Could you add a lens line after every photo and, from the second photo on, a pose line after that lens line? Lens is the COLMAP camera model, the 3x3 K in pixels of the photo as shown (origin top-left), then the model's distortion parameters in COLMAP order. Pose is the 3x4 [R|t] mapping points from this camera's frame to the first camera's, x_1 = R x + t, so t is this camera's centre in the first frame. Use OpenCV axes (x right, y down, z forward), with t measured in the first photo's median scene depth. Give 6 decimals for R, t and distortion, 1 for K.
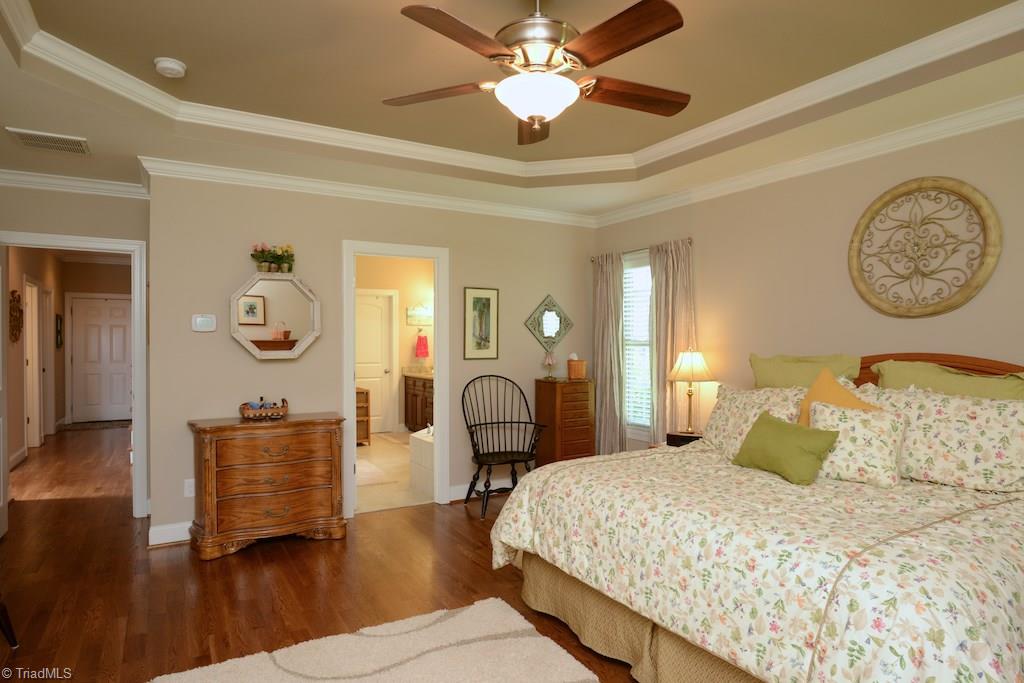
lens RADIAL K [[588.1, 0, 512.5], [0, 588.1, 343.1], [0, 0, 1]] dist [-0.043625, 0.016592]
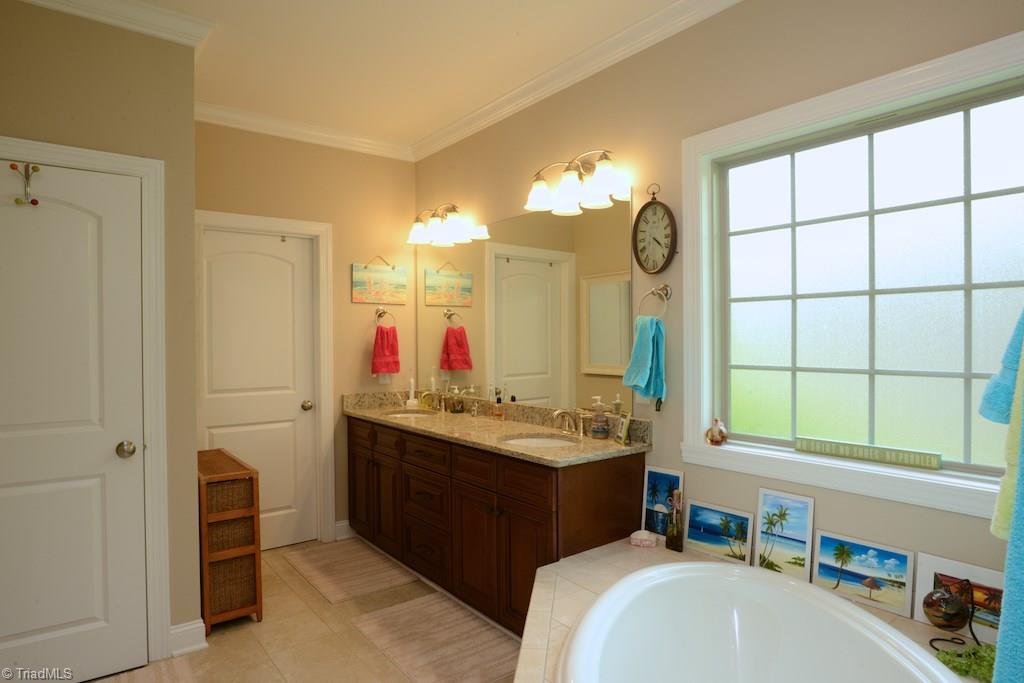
lens RADIAL K [[588.1, 0, 513.6], [0, 588.1, 344.2], [0, 0, 1]] dist [-0.043625, 0.016592]
pose [[0.991524, -0.004537, 0.129844, -0.115376], [0.004038, 0.999983, 0.004107, 0.000102], [-0.129860, -0.003548, 0.991526, 0.538212]]
